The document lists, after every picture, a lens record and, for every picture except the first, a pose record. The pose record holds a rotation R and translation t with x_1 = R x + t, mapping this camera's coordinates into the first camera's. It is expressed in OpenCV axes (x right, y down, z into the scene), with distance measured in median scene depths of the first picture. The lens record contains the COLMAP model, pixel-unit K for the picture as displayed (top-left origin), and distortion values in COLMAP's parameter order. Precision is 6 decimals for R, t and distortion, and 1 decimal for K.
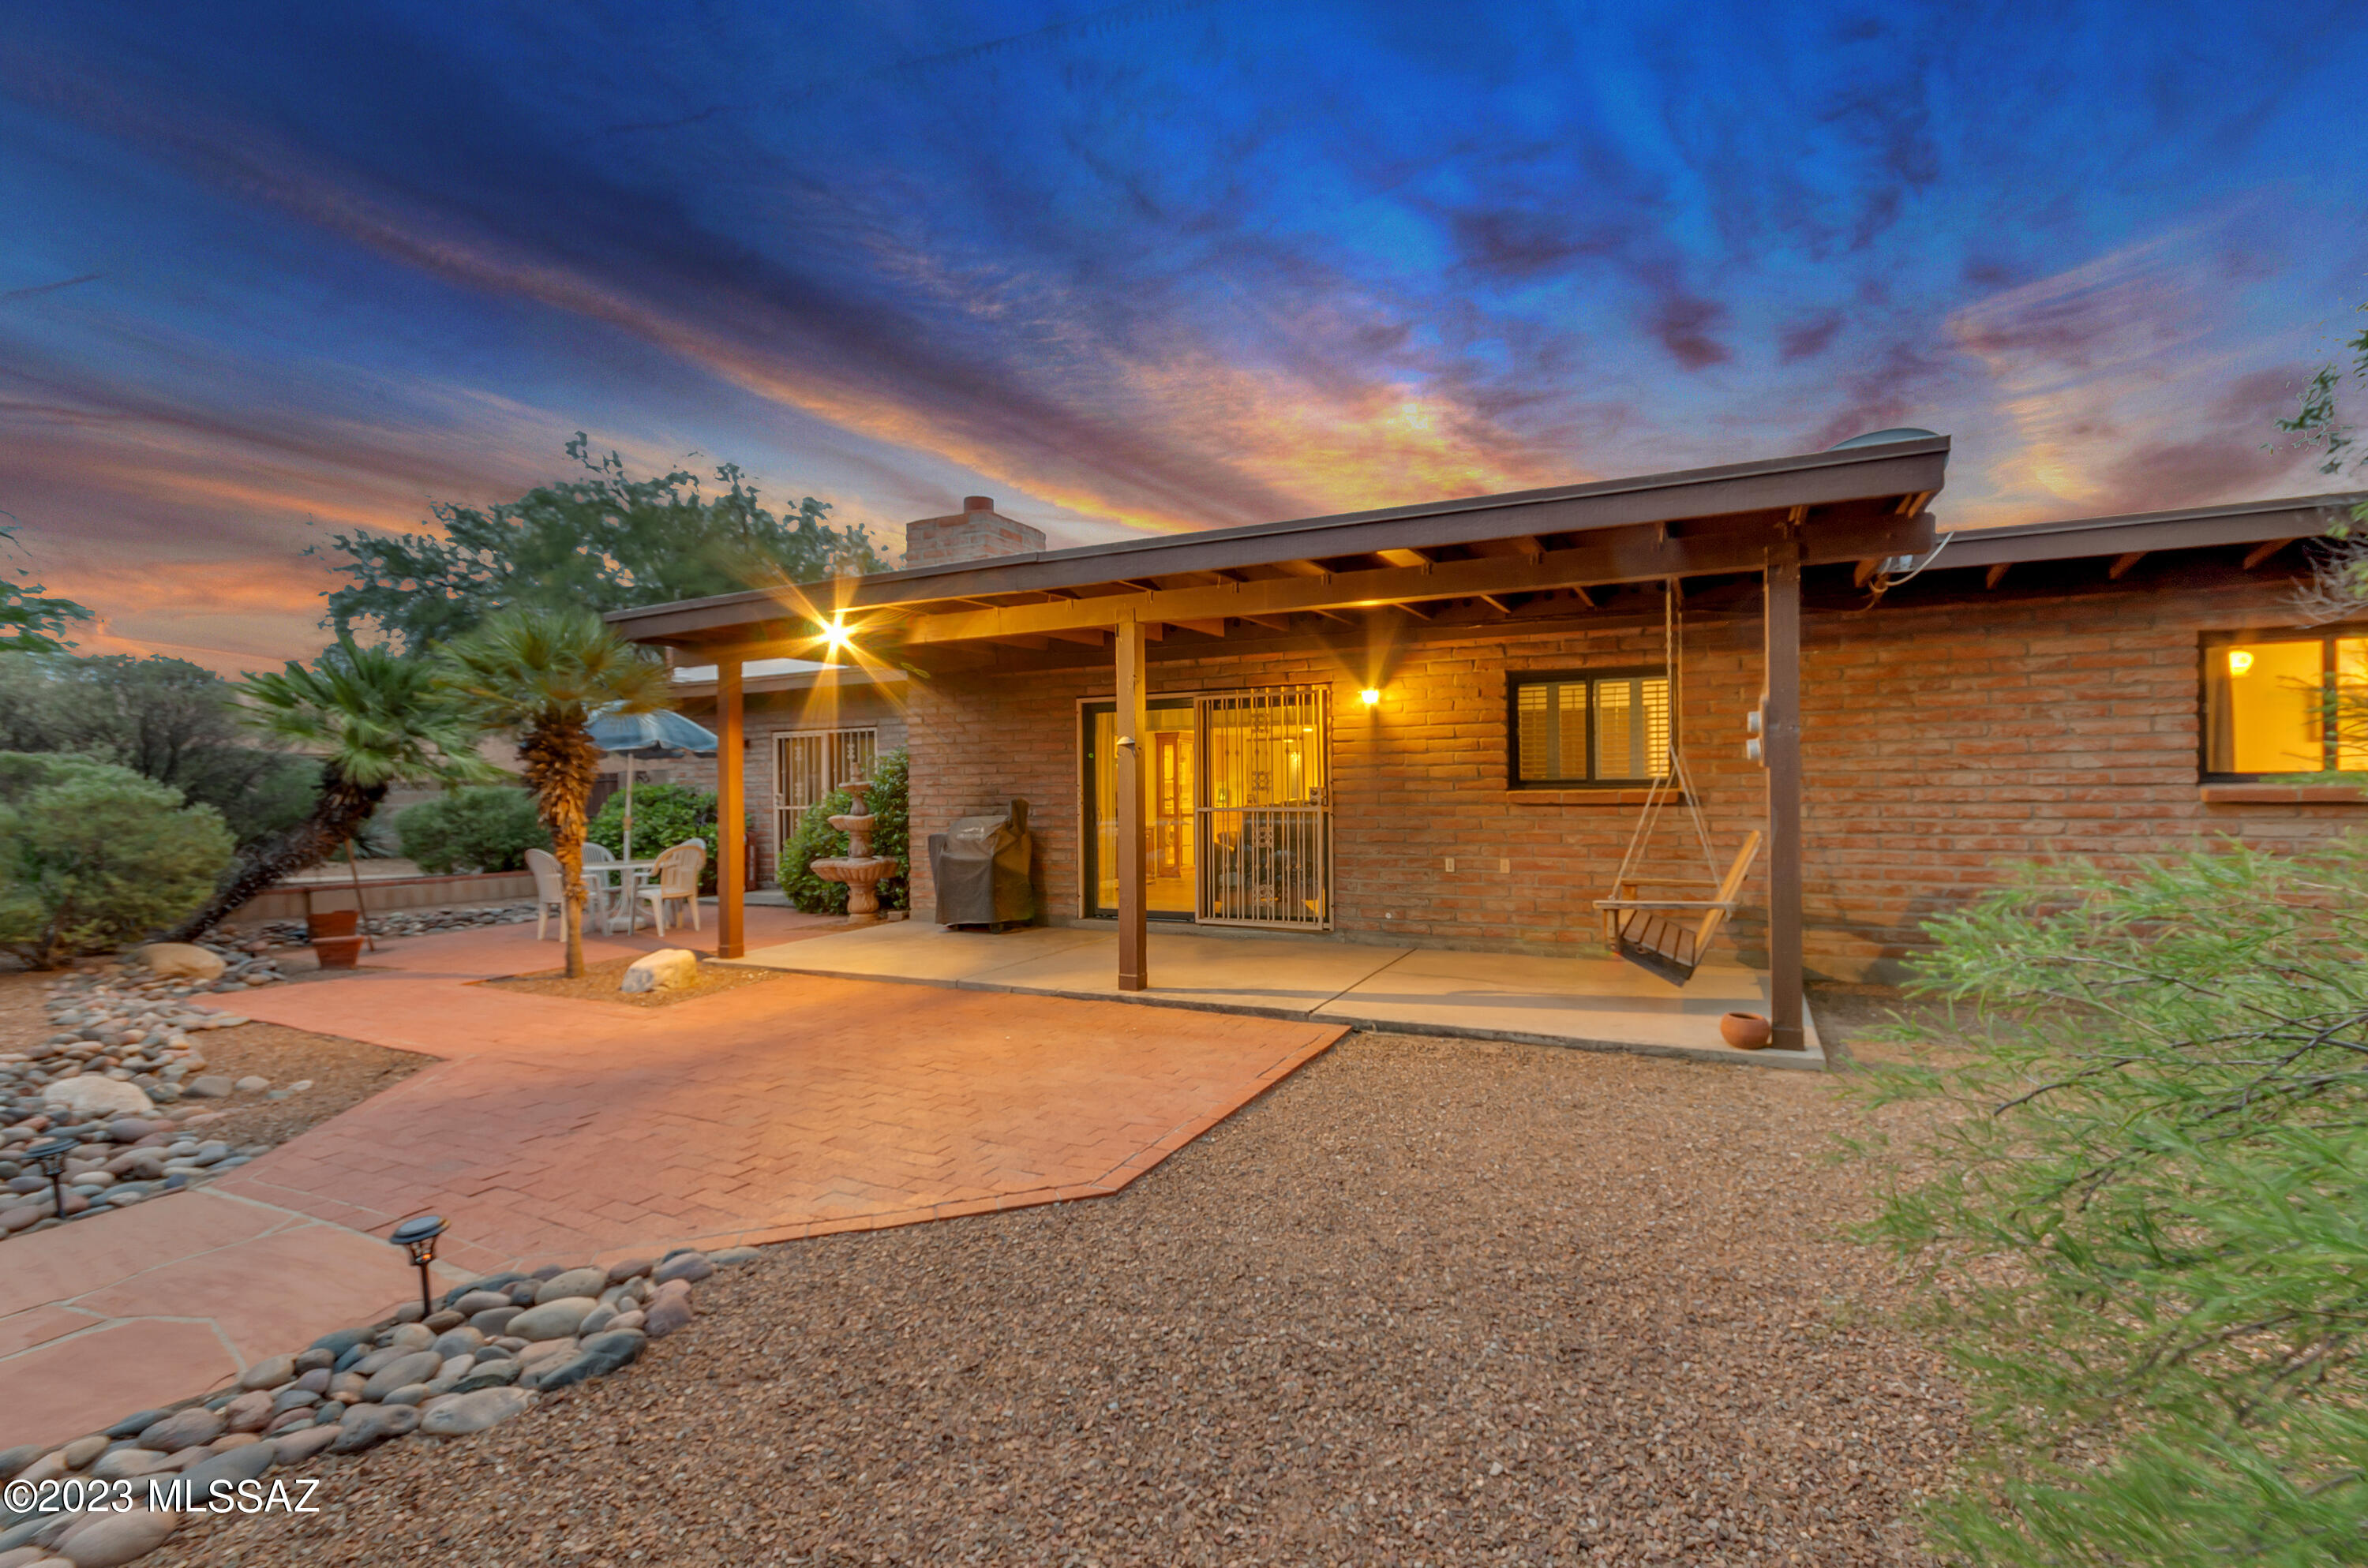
lens RADIAL K [[1055.6, 0, 1241.0], [0, 1055.6, 778.9], [0, 0, 1]] dist [0.008733, -0.000046]
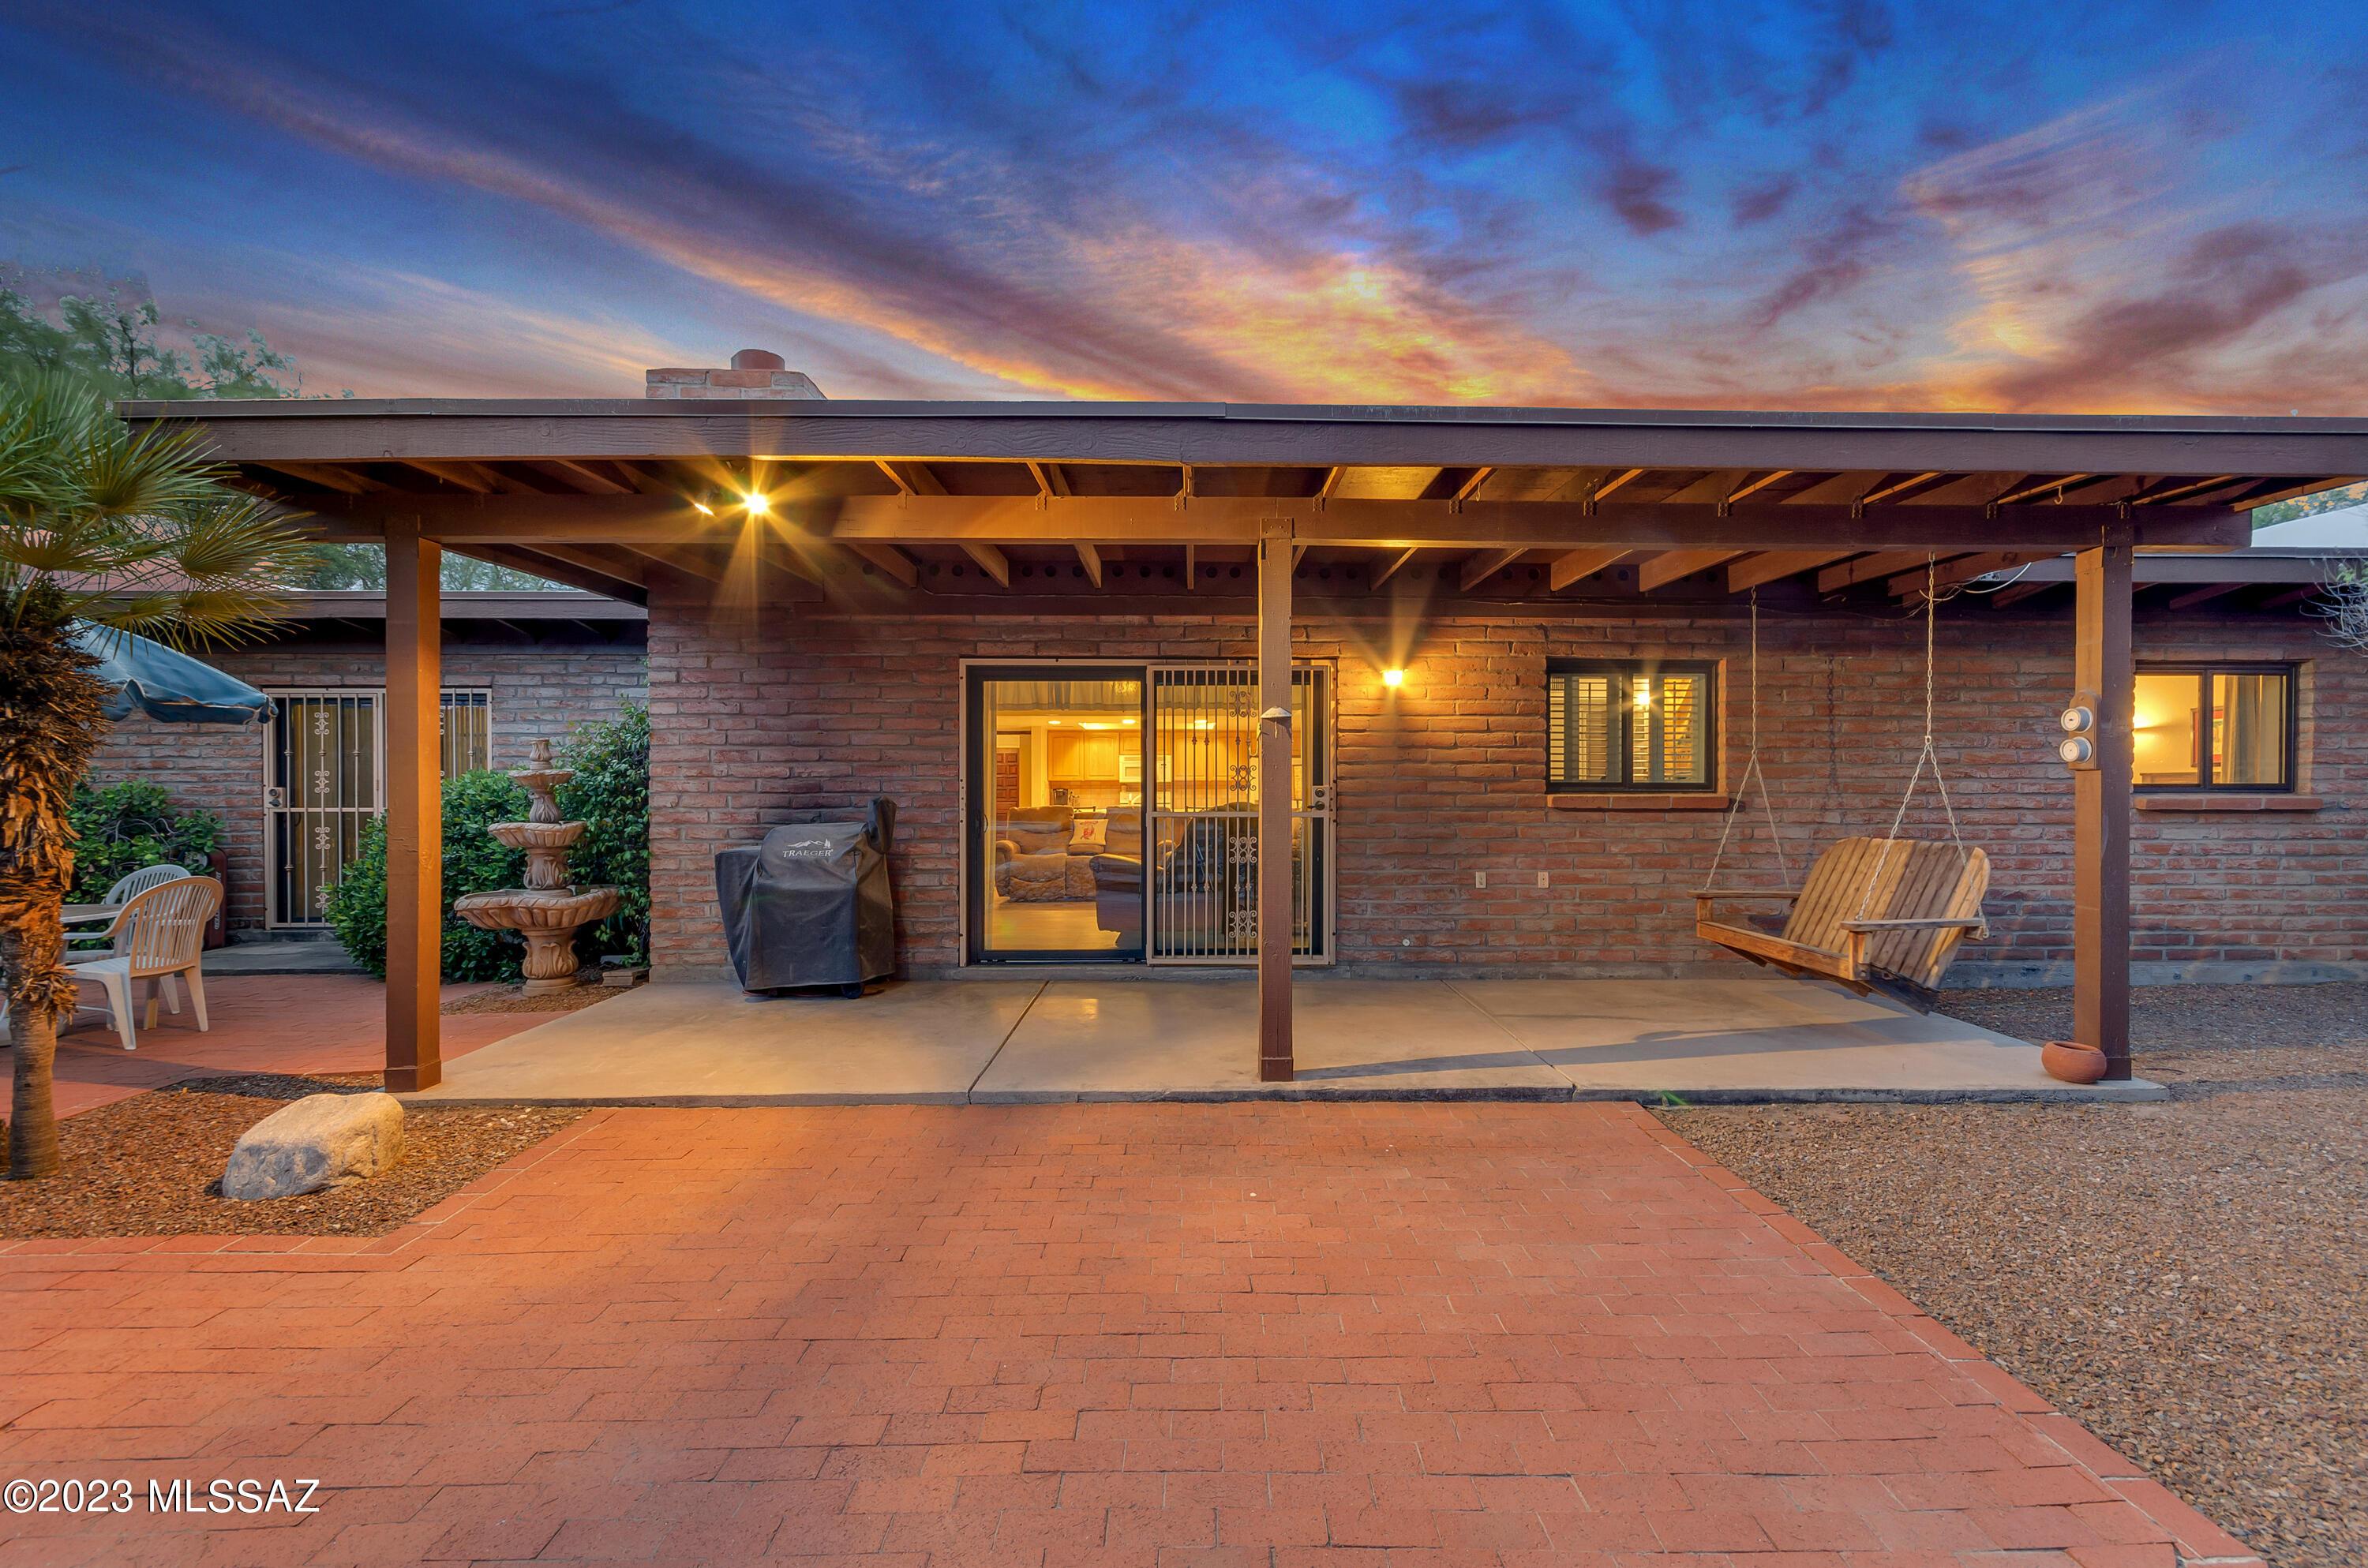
lens RADIAL K [[1019.9, 0, 1229.8], [0, 1019.9, 792.2], [0, 0, 1]] dist [0.003219, 0.000757]
pose [[0.890892, 0.012002, 0.454056, -0.362478], [-0.015216, 0.999878, 0.003426, 0.010901], [-0.453960, -0.009961, 0.890967, 0.360420]]
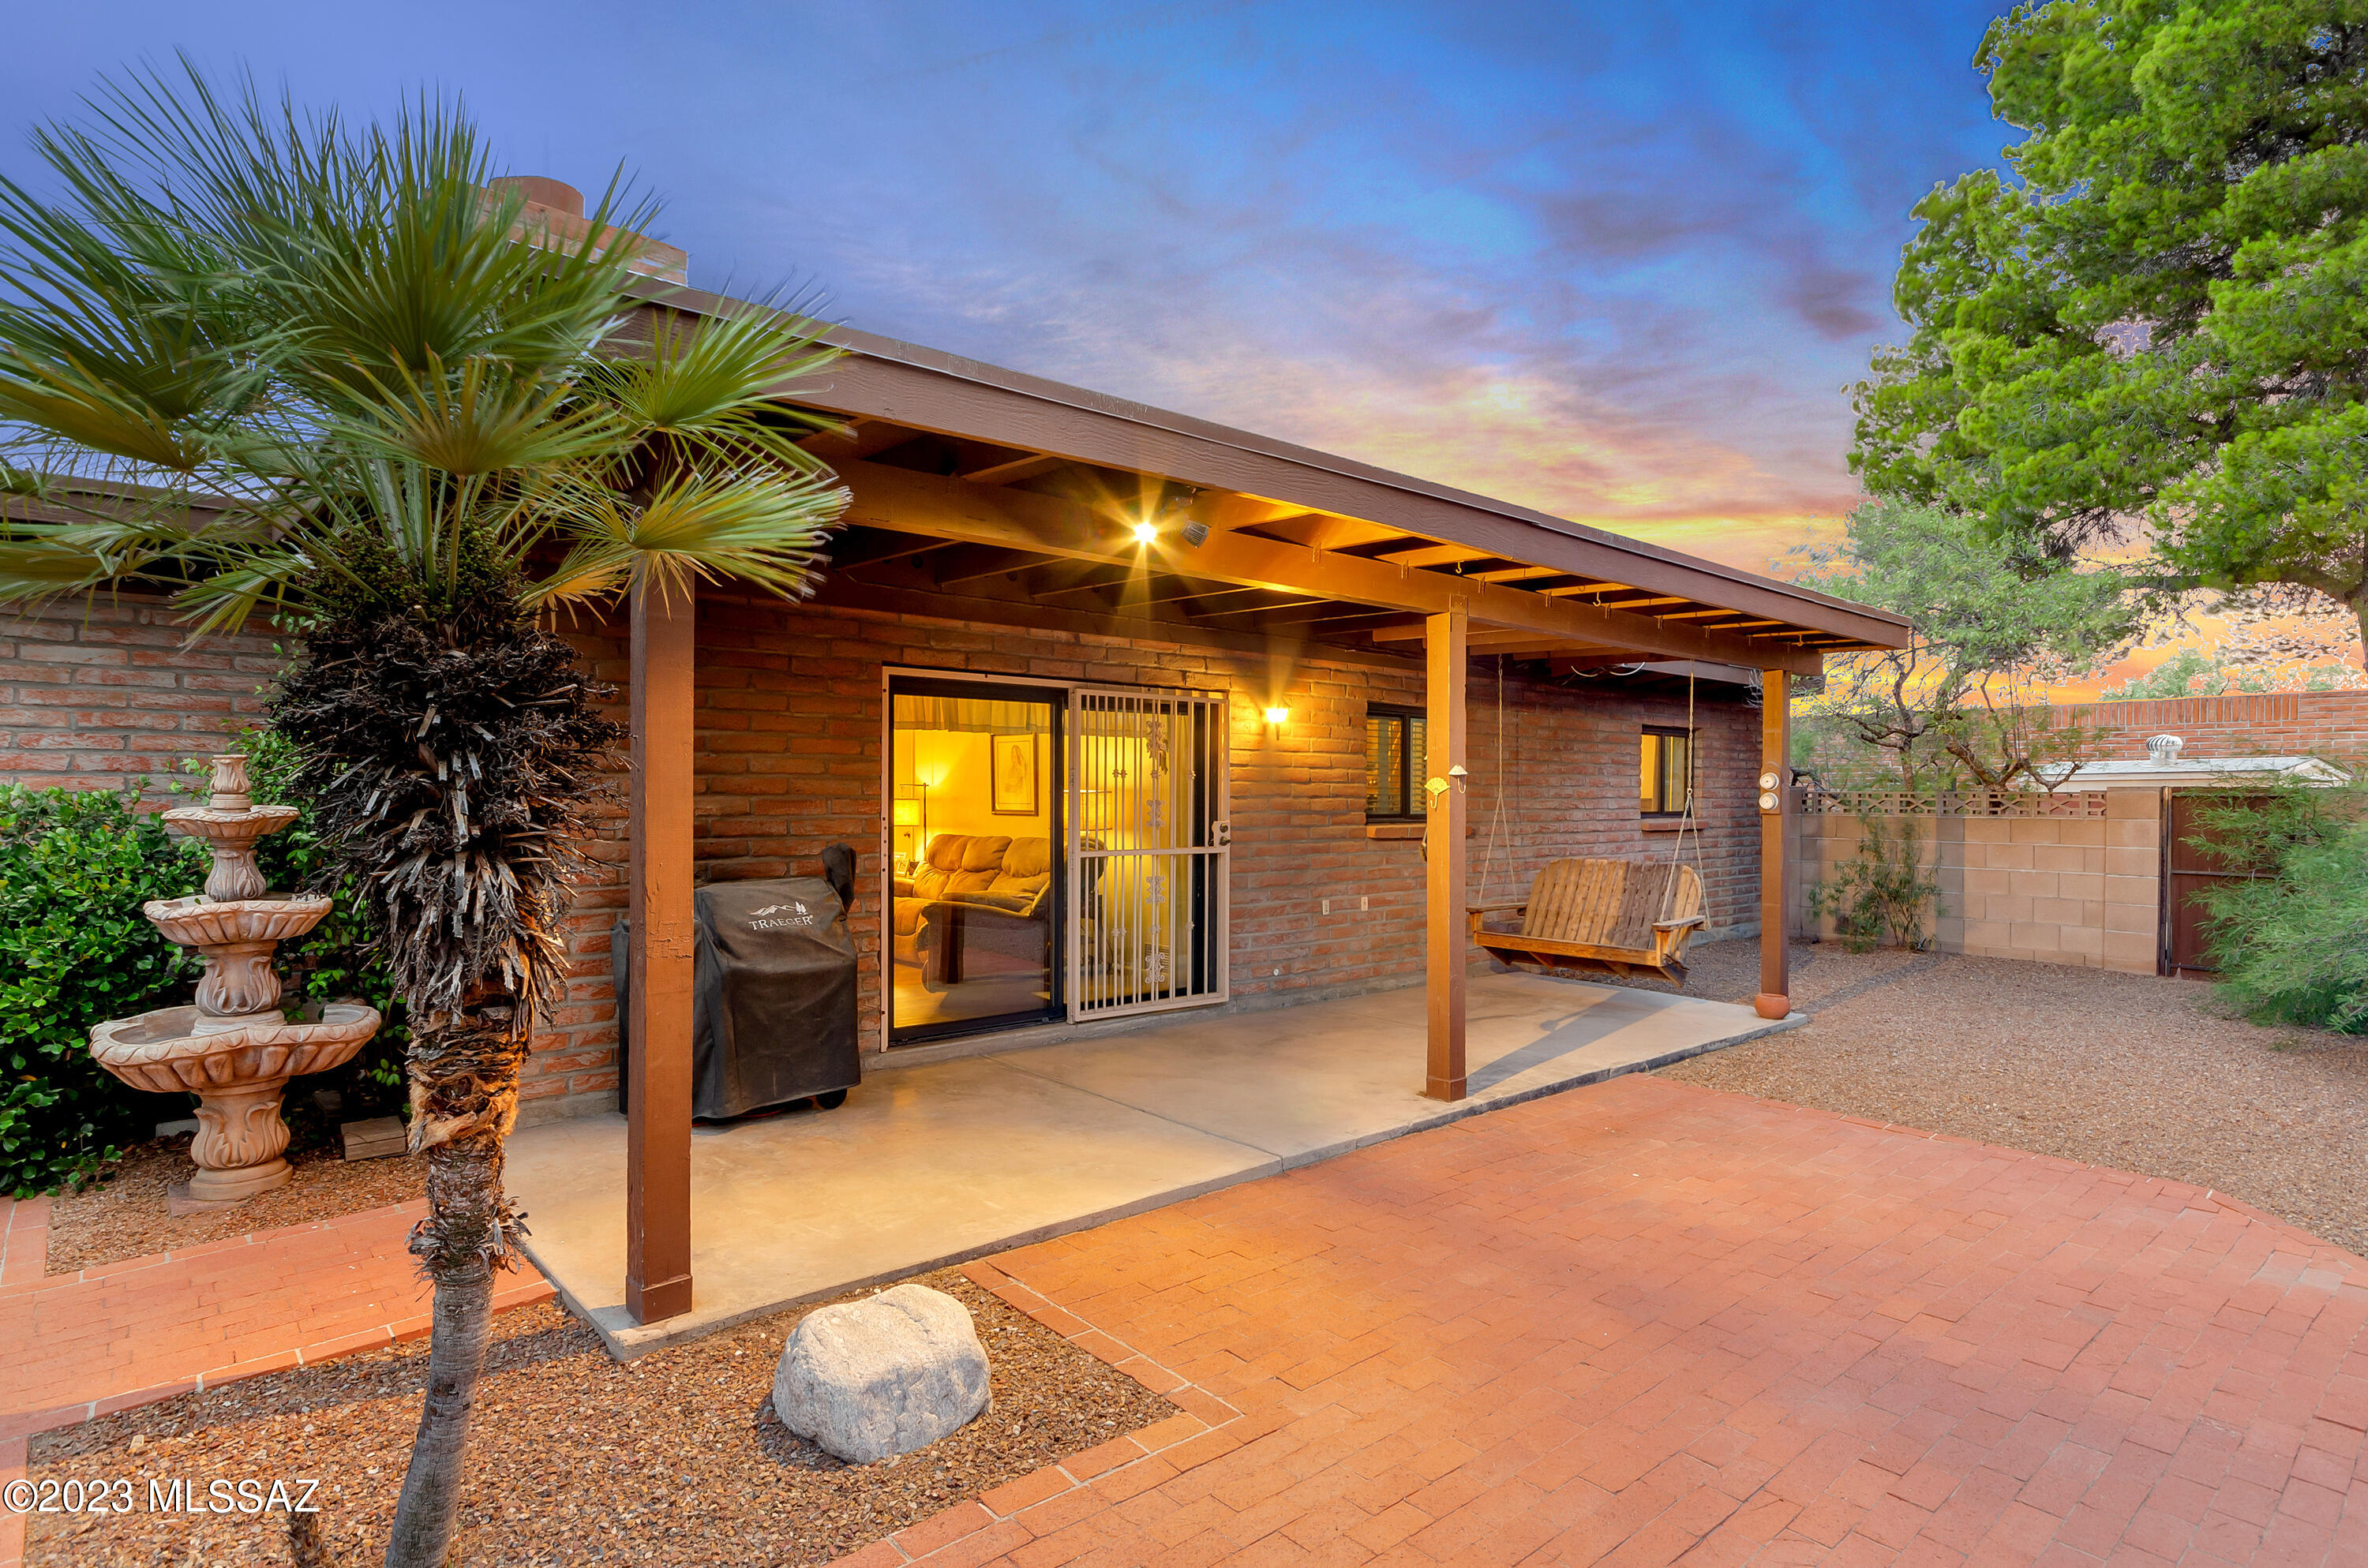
lens RADIAL K [[1232.4, 0, 1216.0], [0, 1232.4, 777.4], [0, 0, 1]] dist [0.002771, 0.000273]
pose [[0.380802, 0.024000, 0.924345, -0.831279], [-0.021651, 0.999620, -0.017035, -0.010081], [-0.924403, -0.013526, 0.381177, 0.690319]]
